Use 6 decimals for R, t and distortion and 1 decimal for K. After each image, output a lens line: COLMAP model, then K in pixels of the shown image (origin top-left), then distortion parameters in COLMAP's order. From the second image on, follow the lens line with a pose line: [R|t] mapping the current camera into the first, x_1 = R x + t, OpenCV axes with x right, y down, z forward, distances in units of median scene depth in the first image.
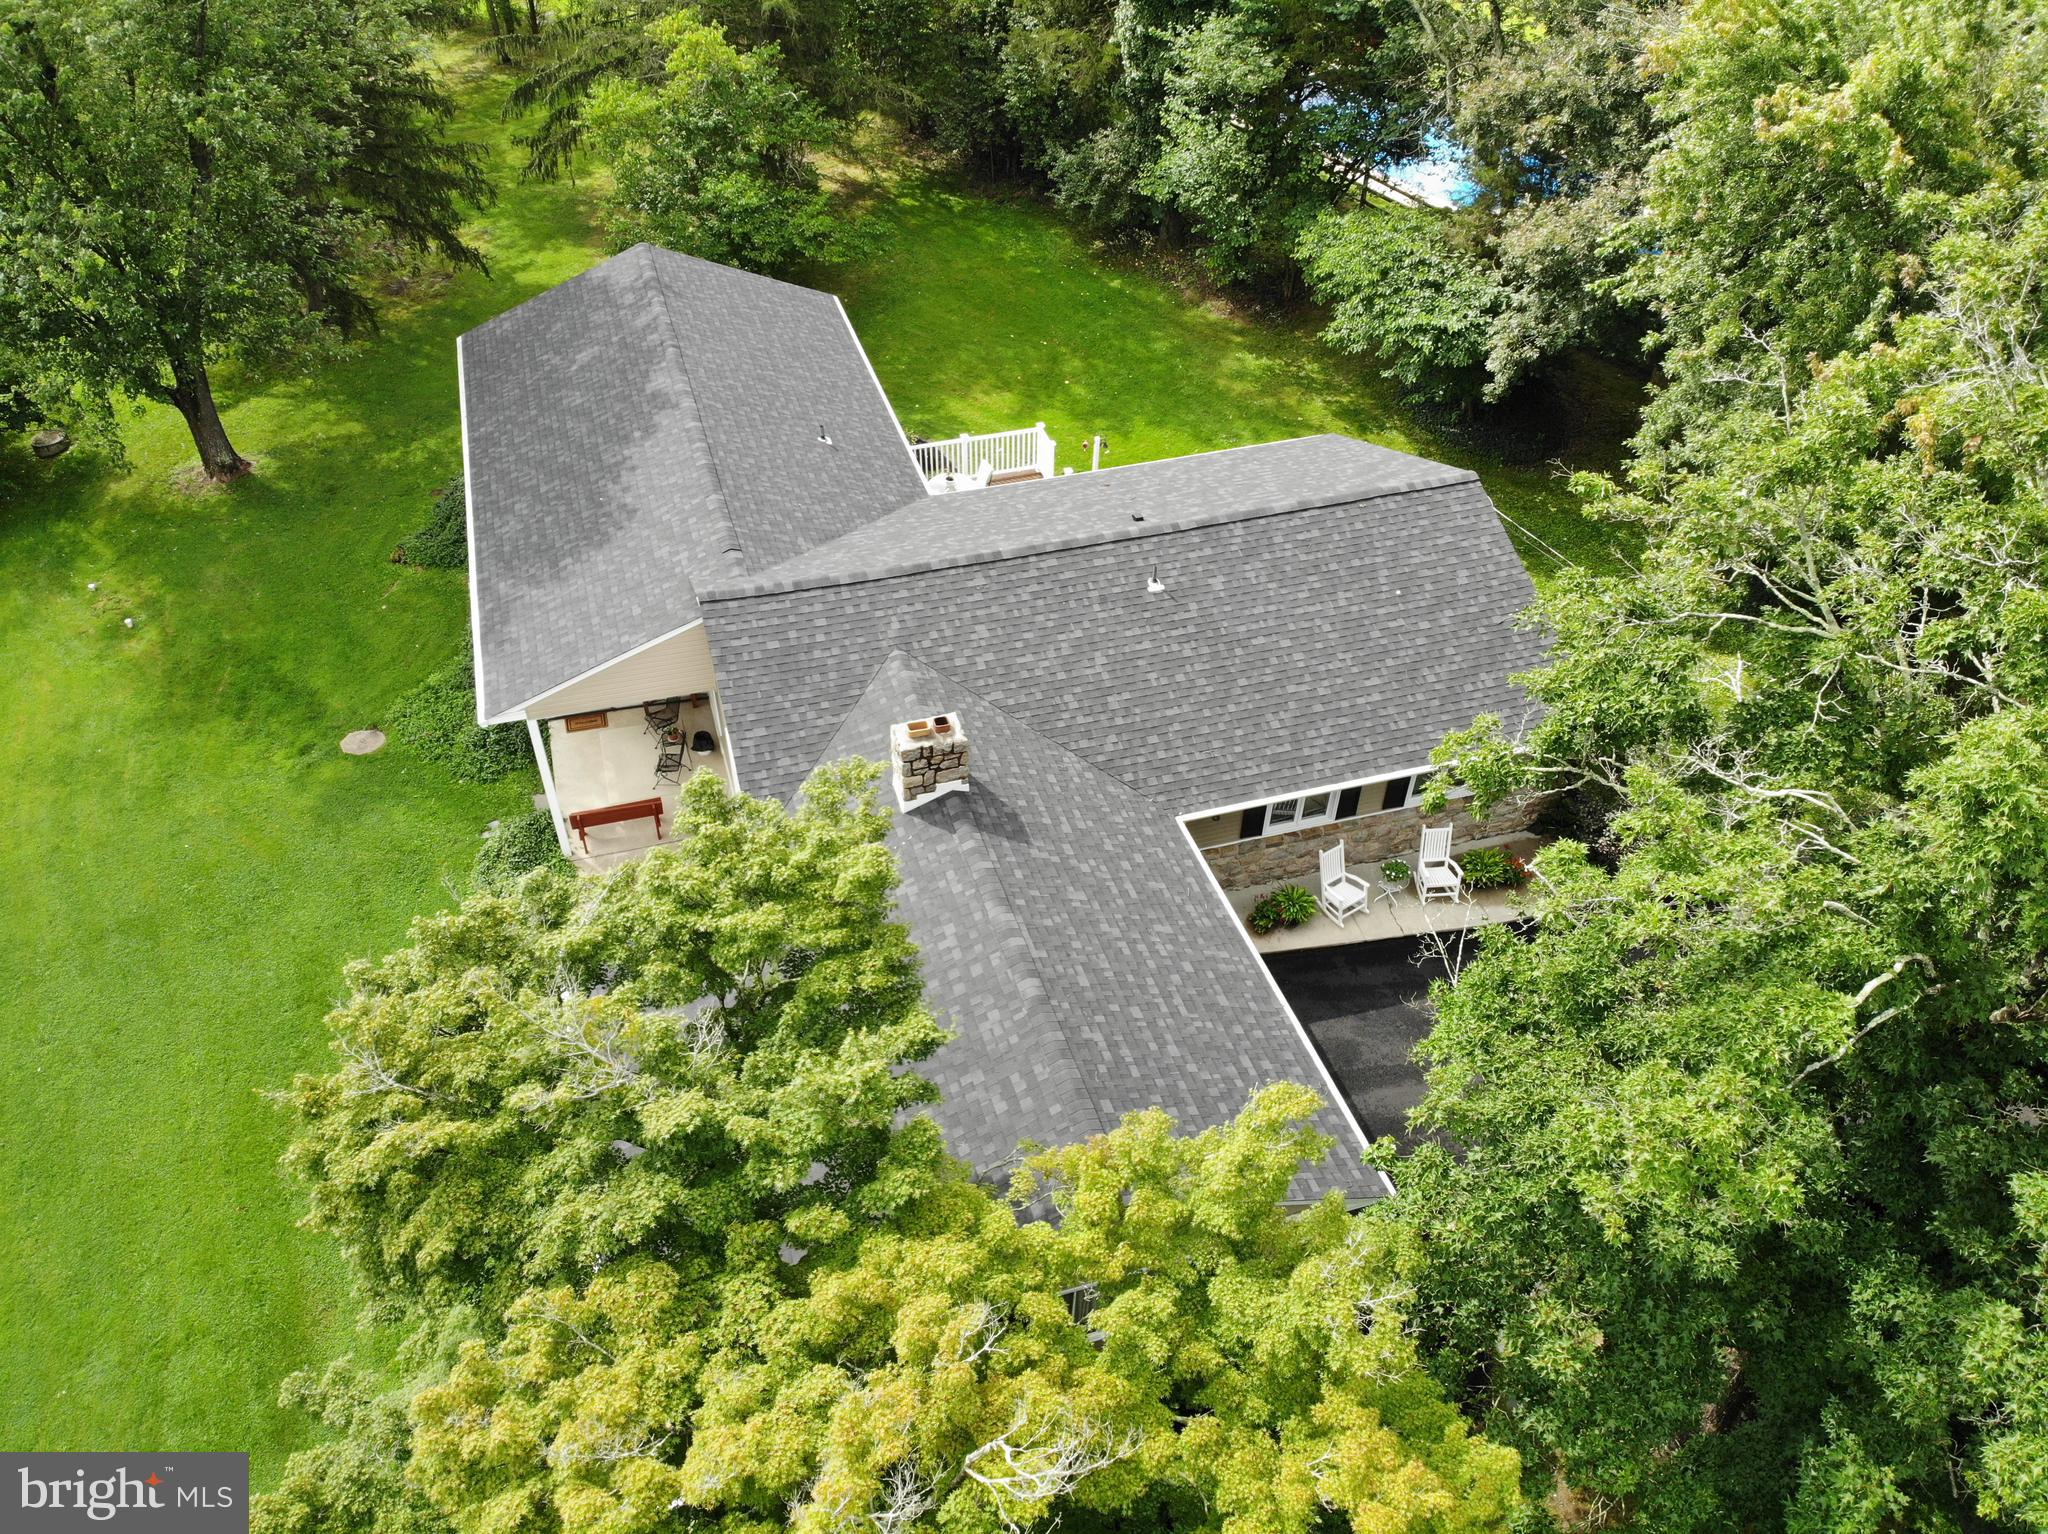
lens RADIAL K [[1503.1, 0, 1032.7], [0, 1503.1, 770.2], [0, 0, 1]] dist [0.074338, -0.179981]
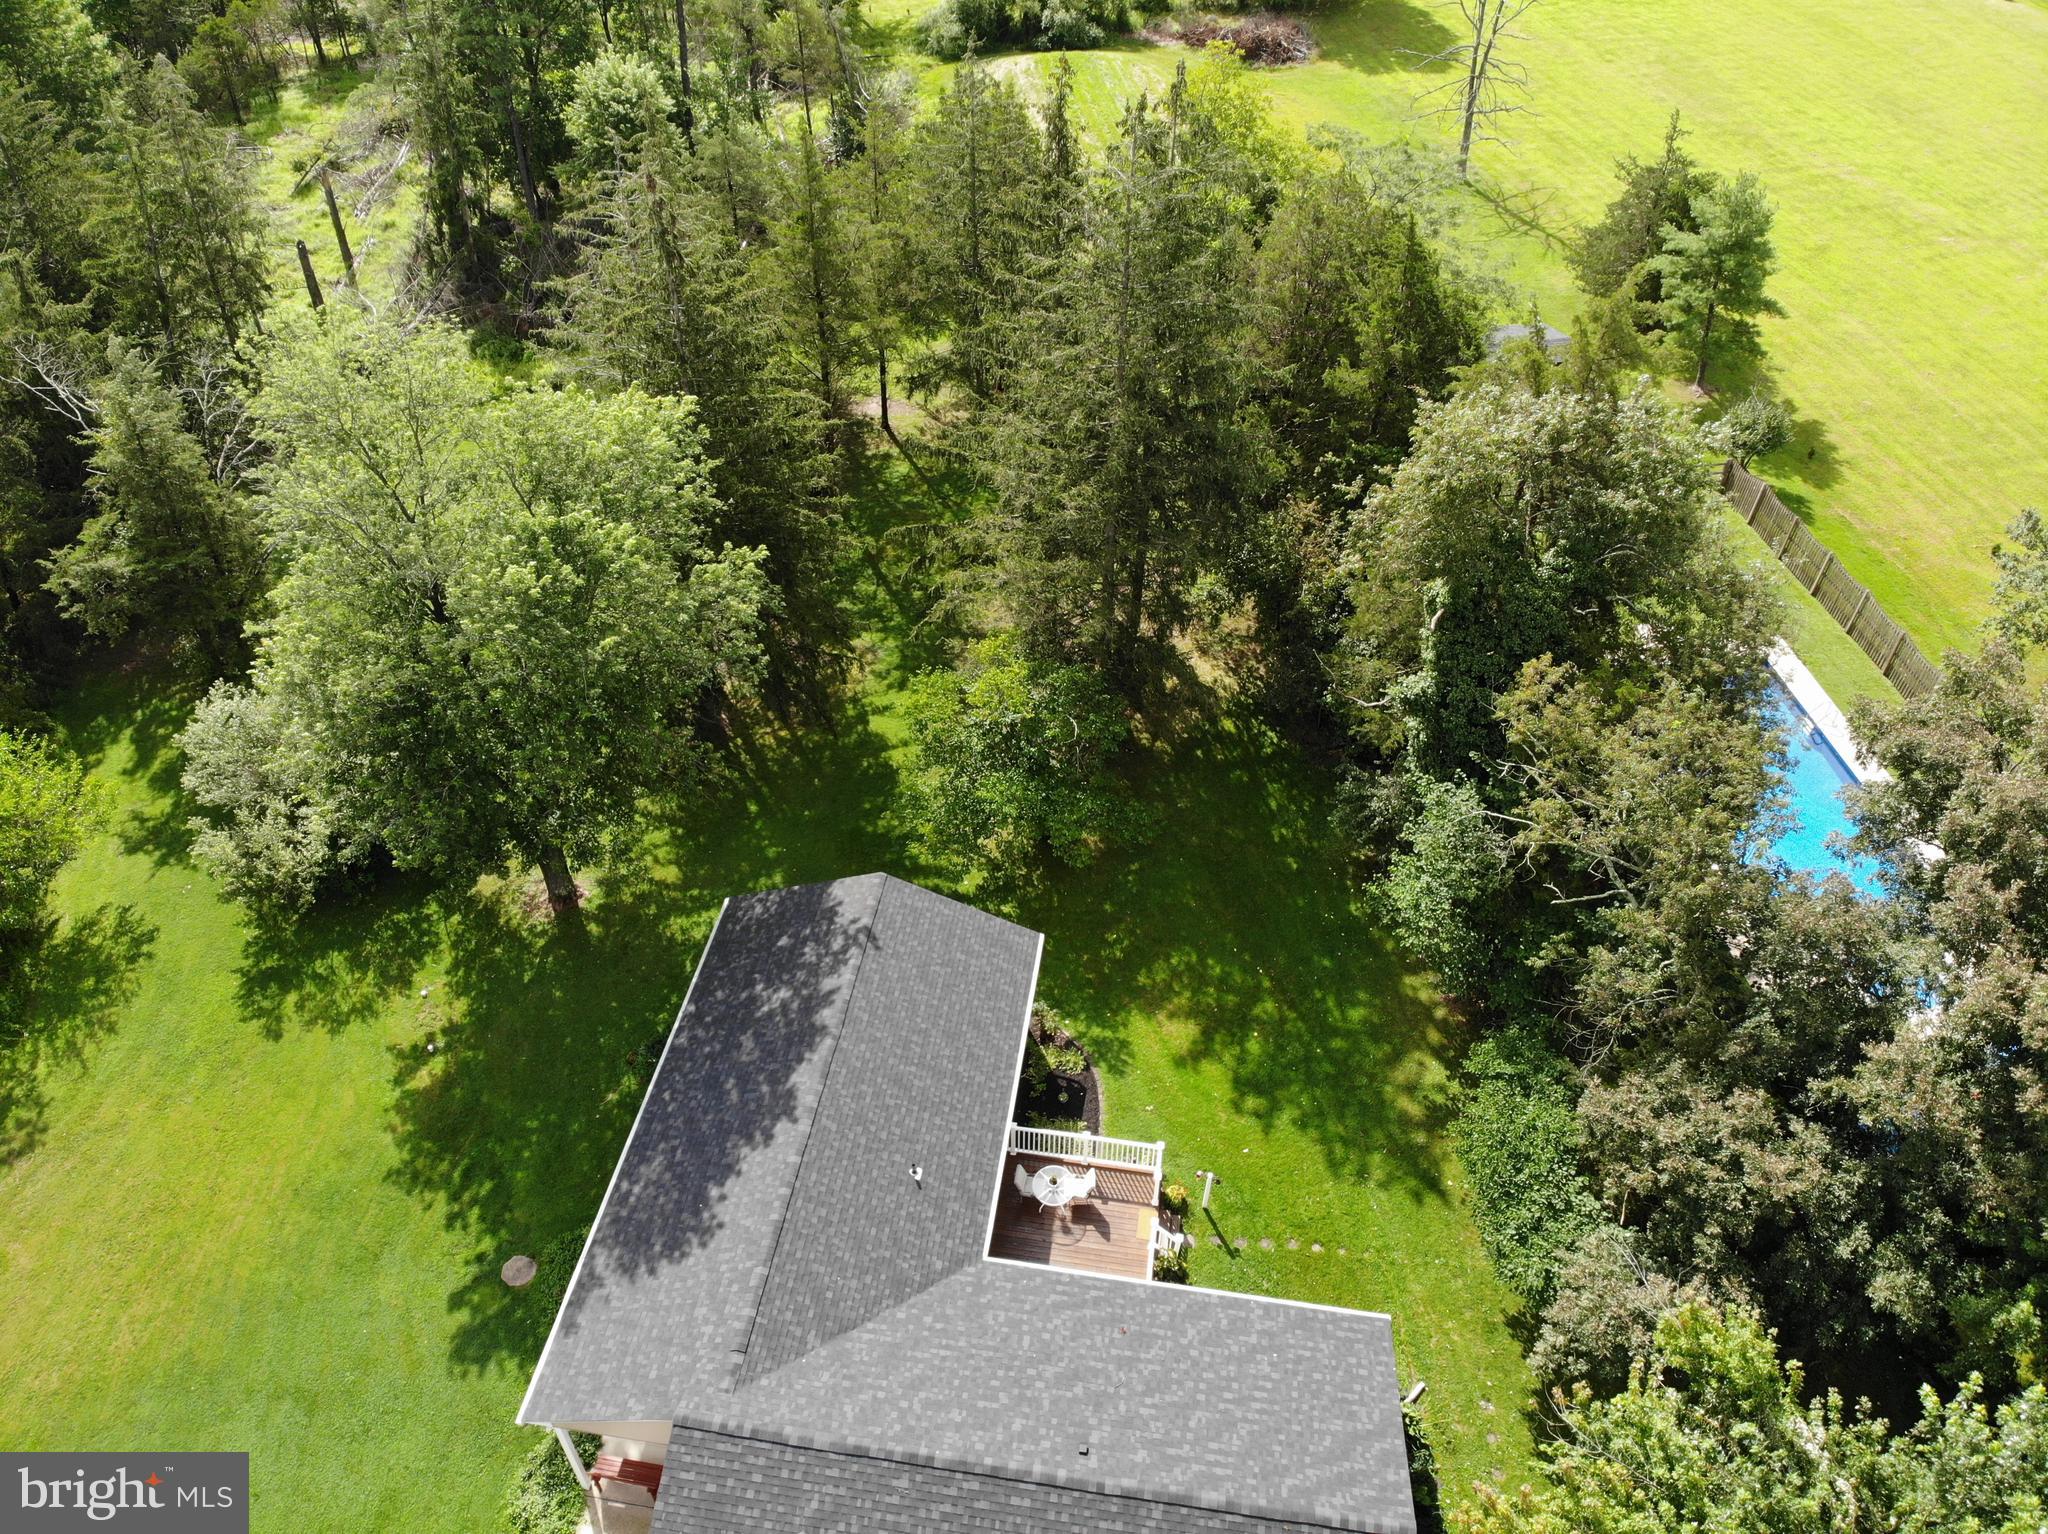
lens RADIAL K [[1503.1, 0, 1023.8], [0, 1503.1, 766.3], [0, 0, 1]] dist [0.074338, -0.179981]
pose [[0.903261, 0.289201, -0.316988, 0.241715], [-0.284599, 0.956651, 0.061825, -0.713878], [0.321127, 0.034370, 0.946412, -0.065618]]
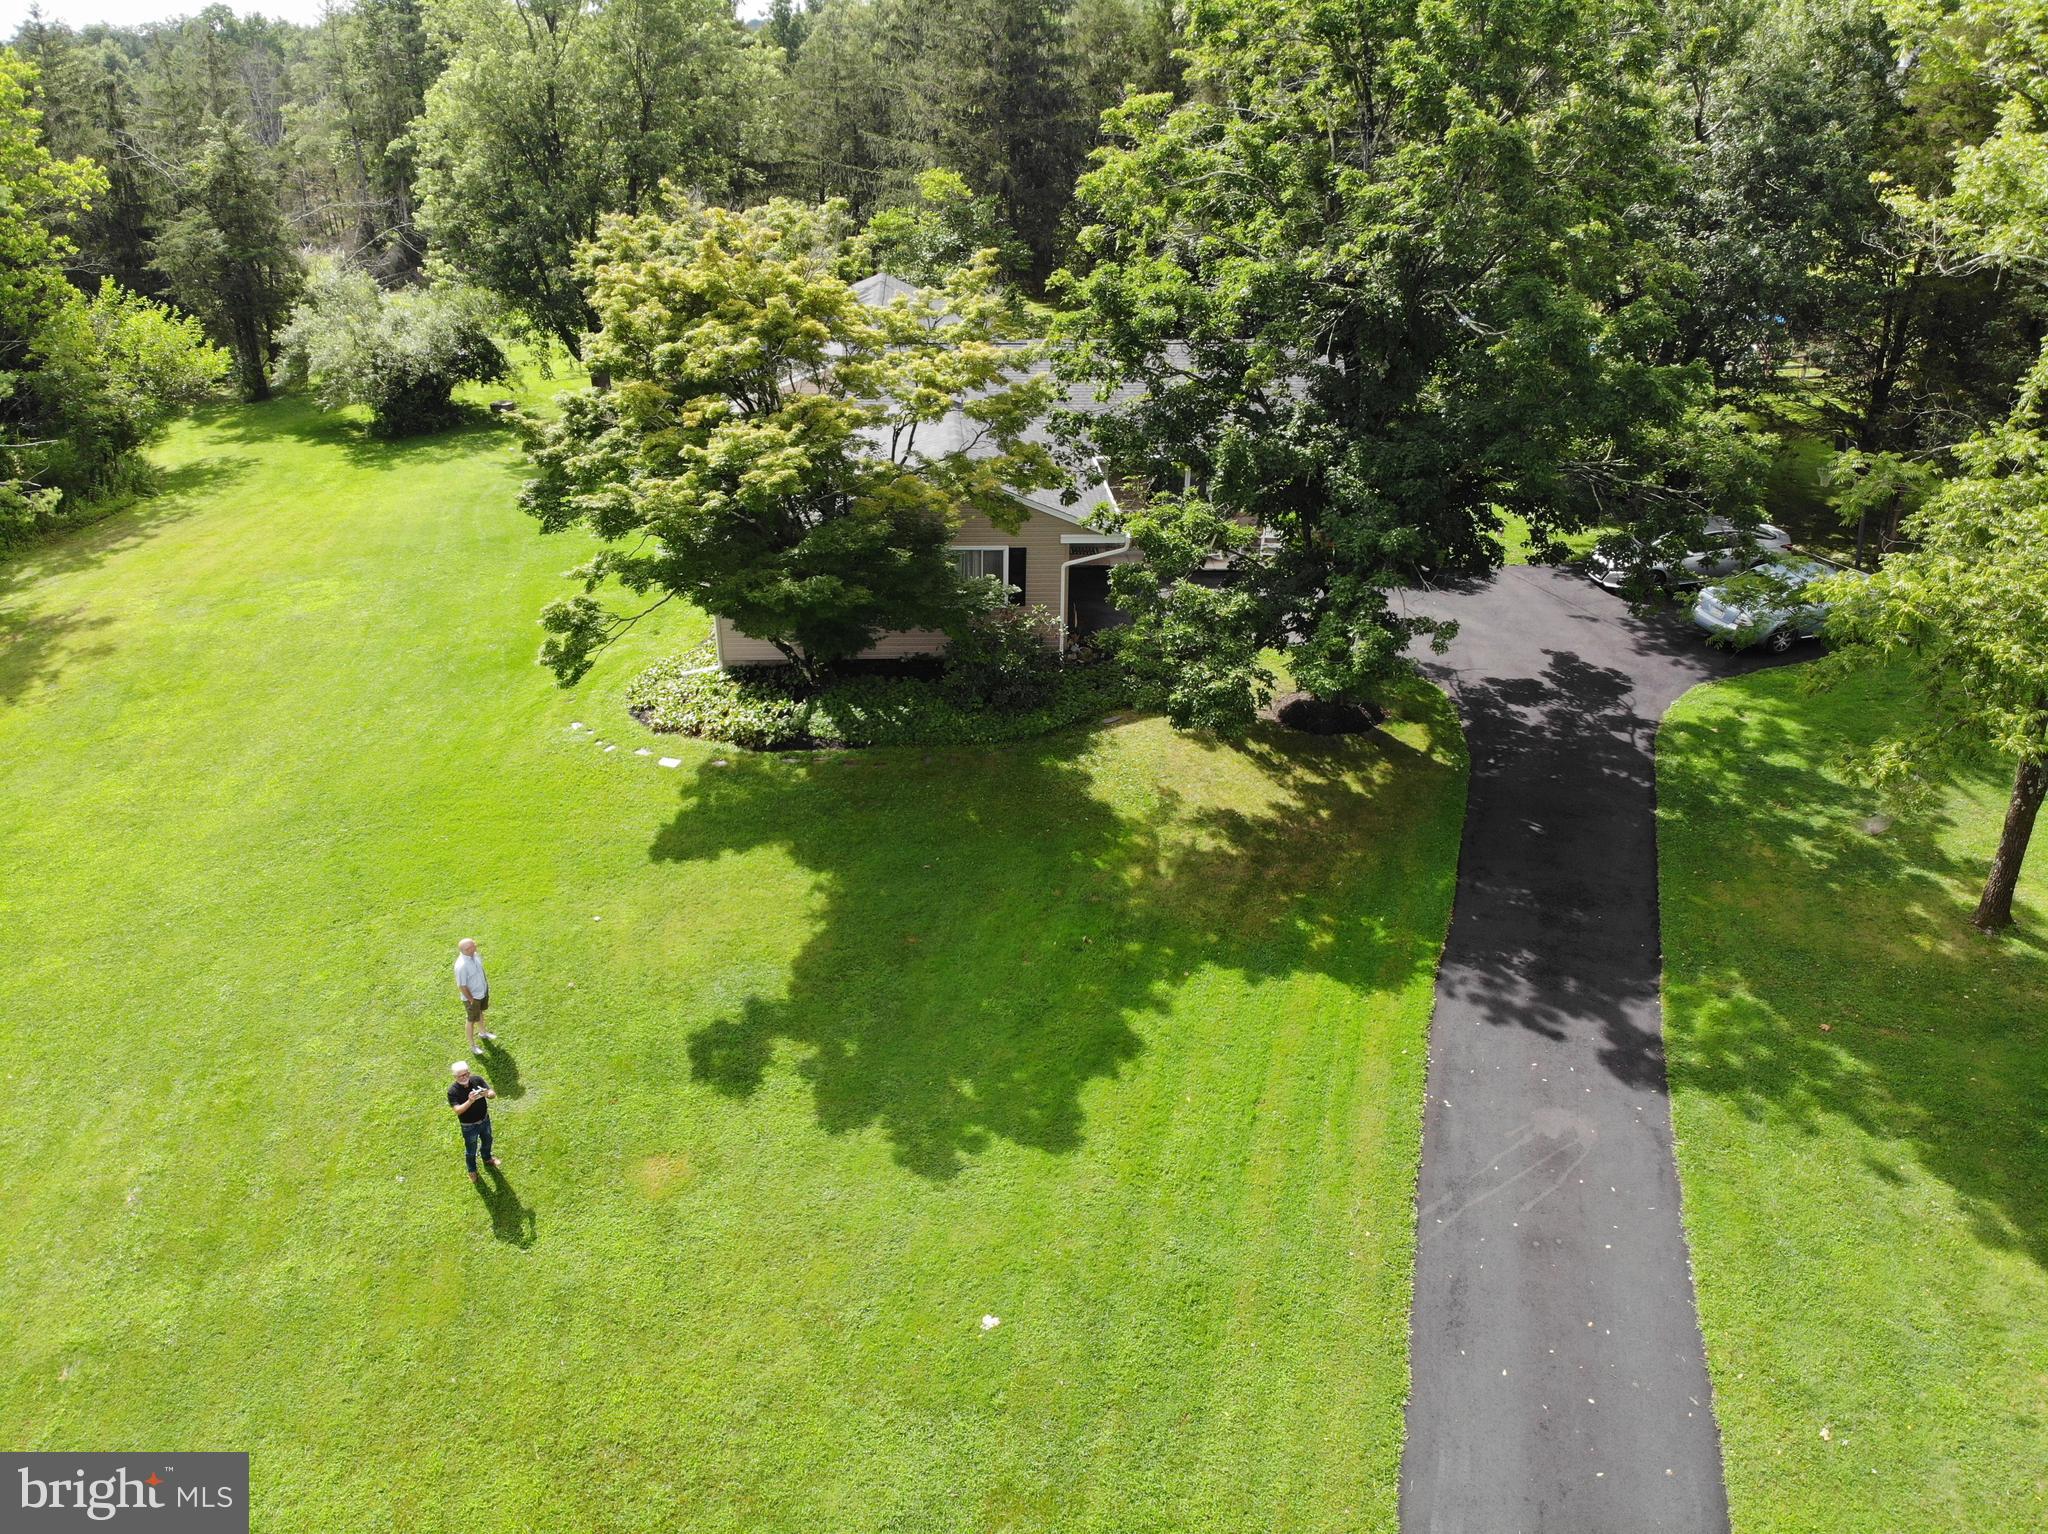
lens RADIAL K [[1503.1, 0, 1033.9], [0, 1503.1, 750.5], [0, 0, 1]] dist [0.074338, -0.179981]
pose [[0.973307, 0.096707, -0.208139, 0.365276], [-0.152620, 0.950038, -0.272276, 0.721996], [0.171409, 0.296774, 0.939438, -0.414296]]
